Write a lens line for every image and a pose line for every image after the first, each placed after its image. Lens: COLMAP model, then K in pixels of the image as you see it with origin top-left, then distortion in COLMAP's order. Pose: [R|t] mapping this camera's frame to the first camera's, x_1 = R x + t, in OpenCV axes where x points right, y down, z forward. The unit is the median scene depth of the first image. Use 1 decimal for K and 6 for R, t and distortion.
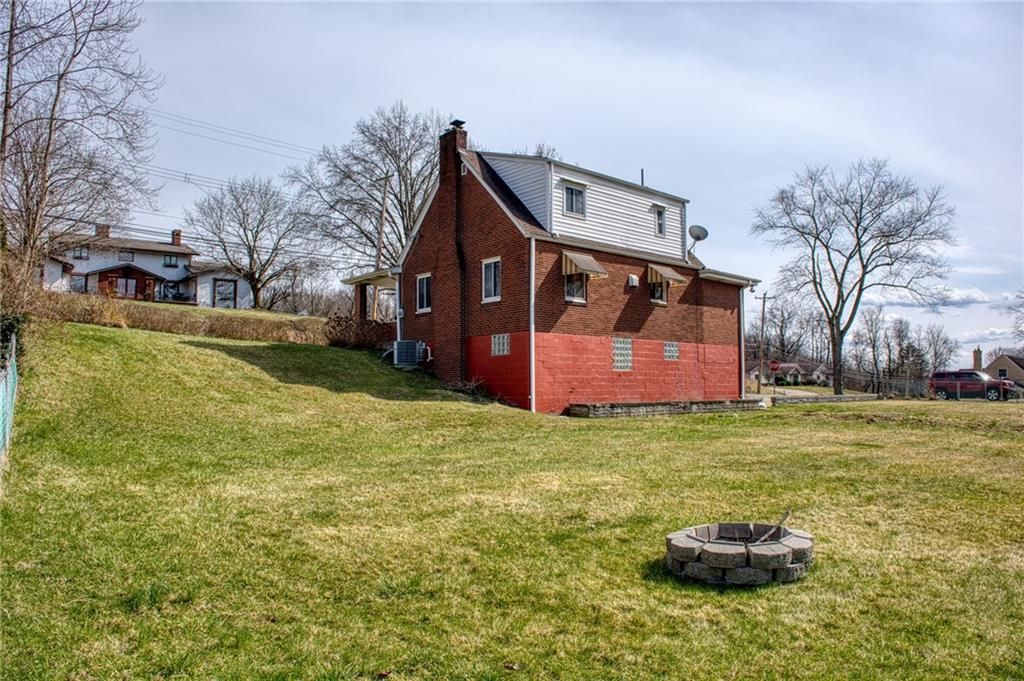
lens RADIAL K [[701.8, 0, 494.1], [0, 701.8, 382.8], [0, 0, 1]] dist [-0.034636, 0.004521]
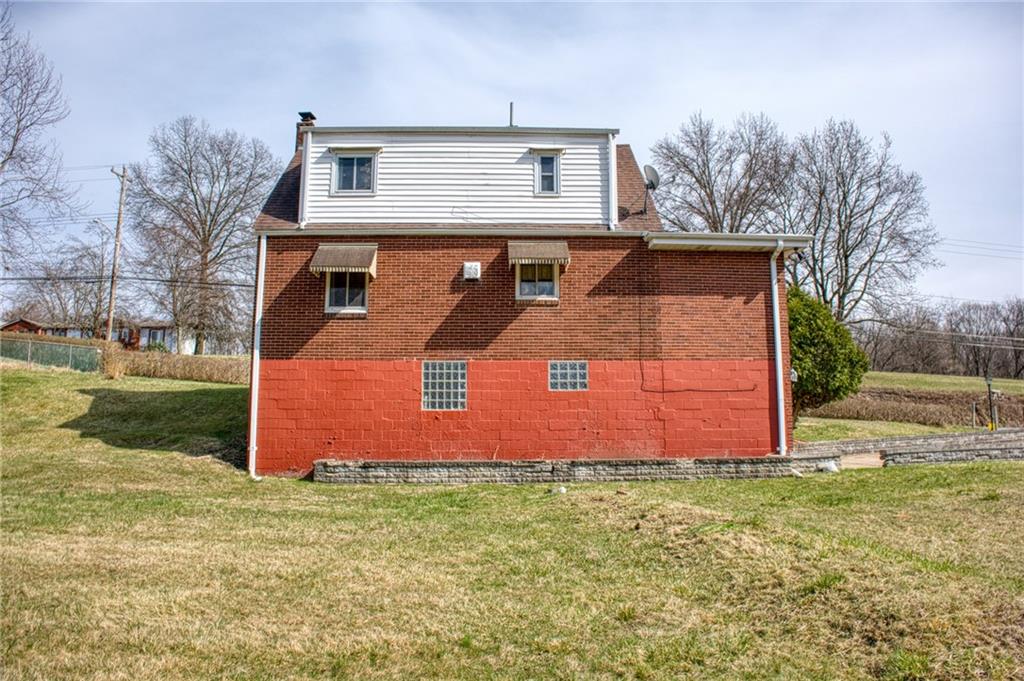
lens RADIAL K [[701.8, 0, 505.8], [0, 701.8, 347.3], [0, 0, 1]] dist [-0.034636, 0.004521]
pose [[0.771714, -0.072287, -0.631848, 0.581999], [0.004196, 0.994076, -0.108604, -0.004213], [0.635956, 0.081160, 0.767446, 0.486843]]
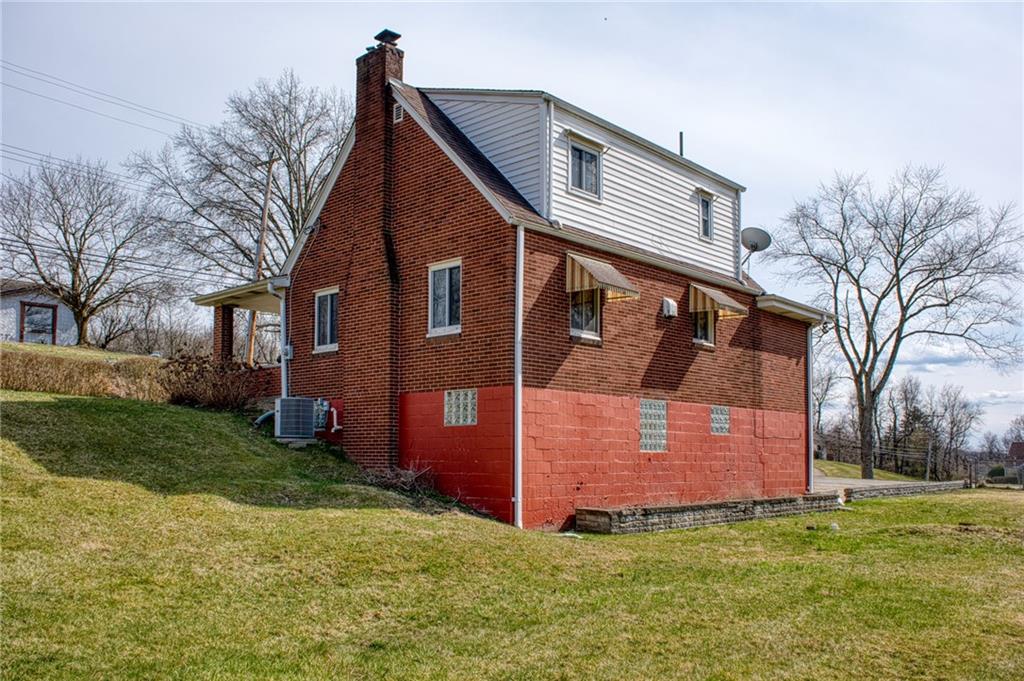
lens RADIAL K [[861.8, 0, 508.4], [0, 861.8, 437.5], [0, 0, 1]] dist [0.001158, 0.003627]
pose [[0.993055, 0.011832, 0.117057, -0.029710], [-0.010453, 0.999869, -0.012386, -0.017704], [-0.117189, 0.011077, 0.993048, 0.236931]]
